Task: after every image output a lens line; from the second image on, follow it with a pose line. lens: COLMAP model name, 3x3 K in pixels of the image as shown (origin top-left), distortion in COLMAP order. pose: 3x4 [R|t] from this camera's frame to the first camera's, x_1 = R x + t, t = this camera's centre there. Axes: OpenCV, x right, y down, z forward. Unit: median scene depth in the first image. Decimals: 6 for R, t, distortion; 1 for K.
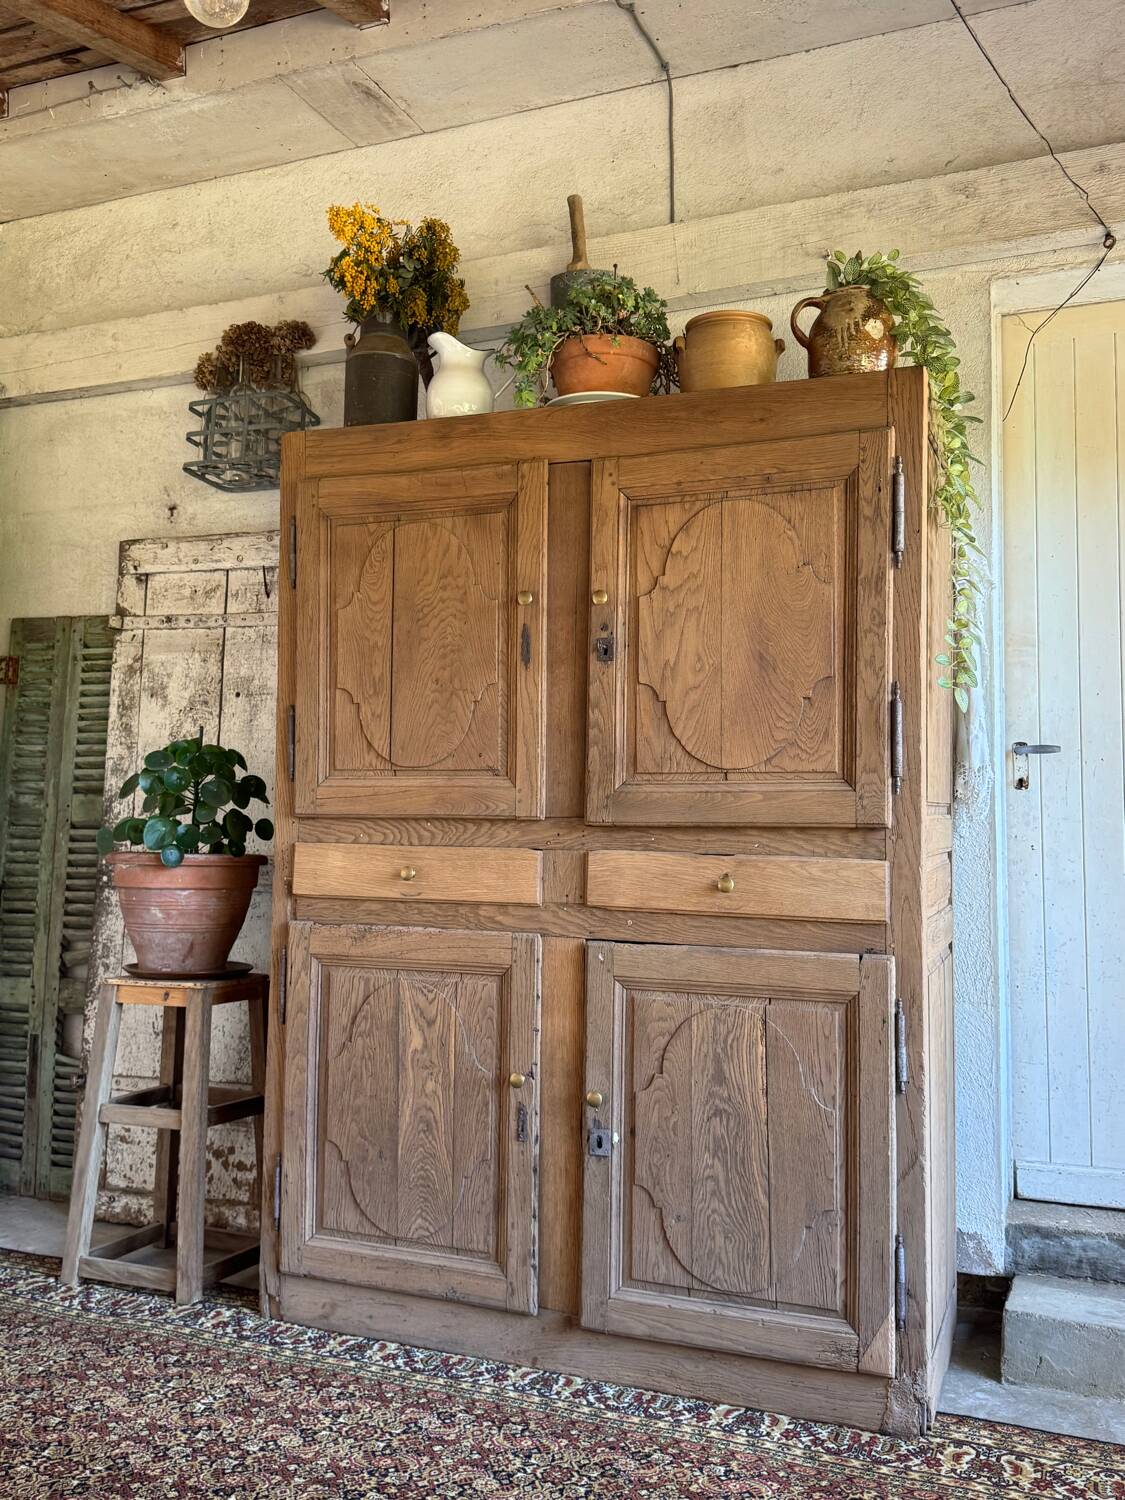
lens RADIAL K [[1343.2, 0, 567.6], [0, 1343.2, 747.1], [0, 0, 1]] dist [0.186139, -0.405365]
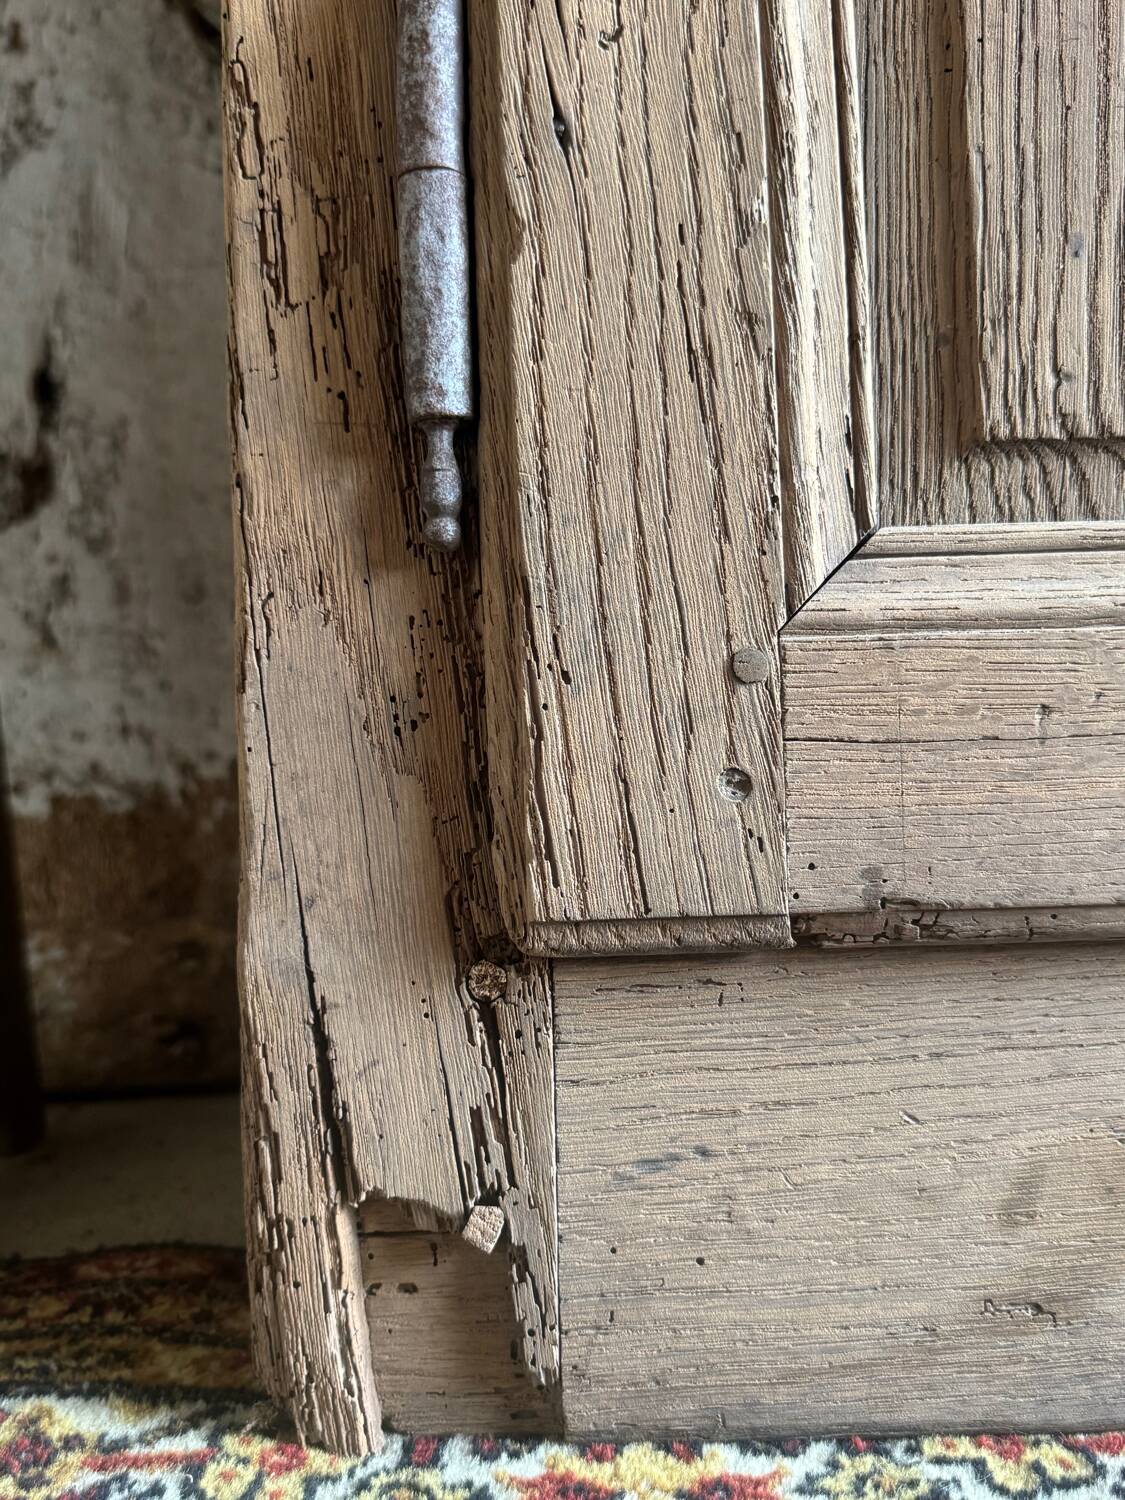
lens RADIAL K [[1384.9, 0, 564.6], [0, 1384.9, 748.9], [0, 0, 1]] dist [-0.003940, -0.007379]
pose [[0.919429, -0.027124, 0.392319, -0.263230], [0.025049, 0.999632, 0.010409, 0.395555], [-0.392457, 0.000256, 0.919770, 0.976358]]
